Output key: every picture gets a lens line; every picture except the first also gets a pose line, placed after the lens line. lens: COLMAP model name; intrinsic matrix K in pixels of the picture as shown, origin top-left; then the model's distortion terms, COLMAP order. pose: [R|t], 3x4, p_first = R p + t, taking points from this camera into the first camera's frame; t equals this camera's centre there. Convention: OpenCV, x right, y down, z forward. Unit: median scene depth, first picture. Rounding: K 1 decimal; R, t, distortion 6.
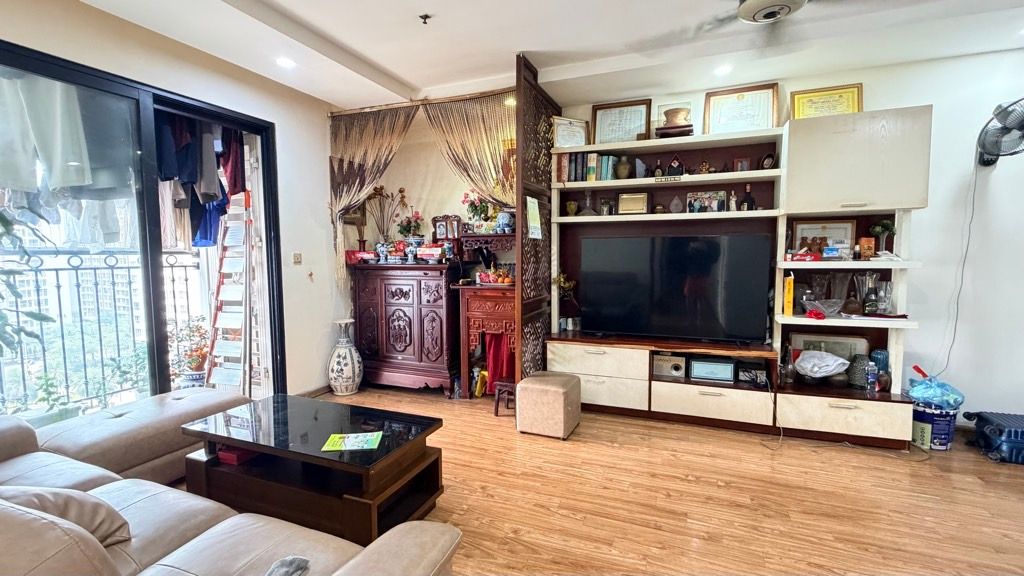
lens RADIAL K [[450.6, 0, 508.9], [0, 450.6, 289.2], [0, 0, 1]] dist [0.002097, 0.000257]
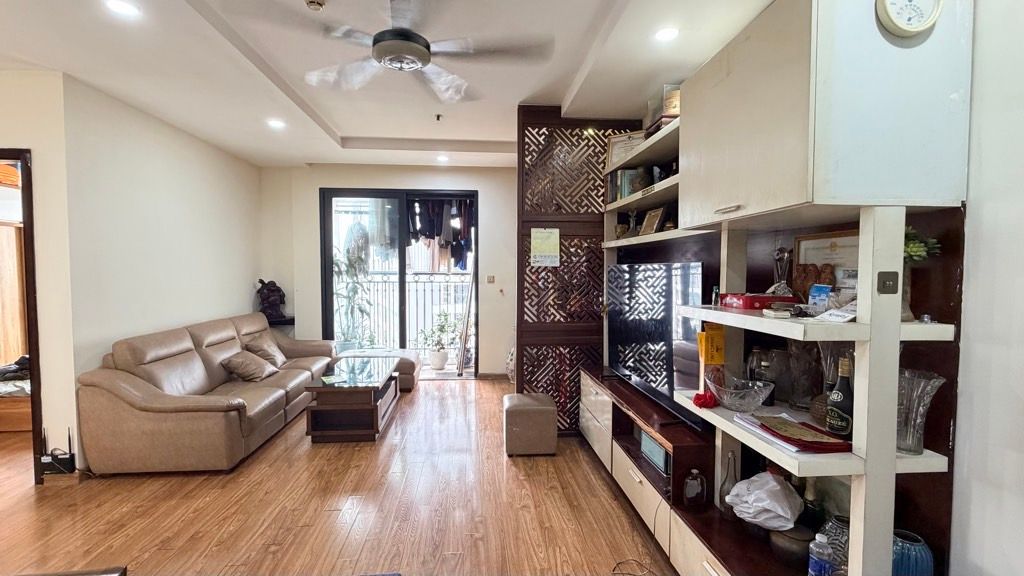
lens RADIAL K [[450.6, 0, 508.3], [0, 450.6, 288.6], [0, 0, 1]] dist [0.002097, 0.000257]
pose [[0.458381, 0.043675, -0.887682, 0.982103], [-0.071913, 0.997339, 0.011935, -0.069117], [0.885841, 0.058365, 0.460303, 0.451288]]
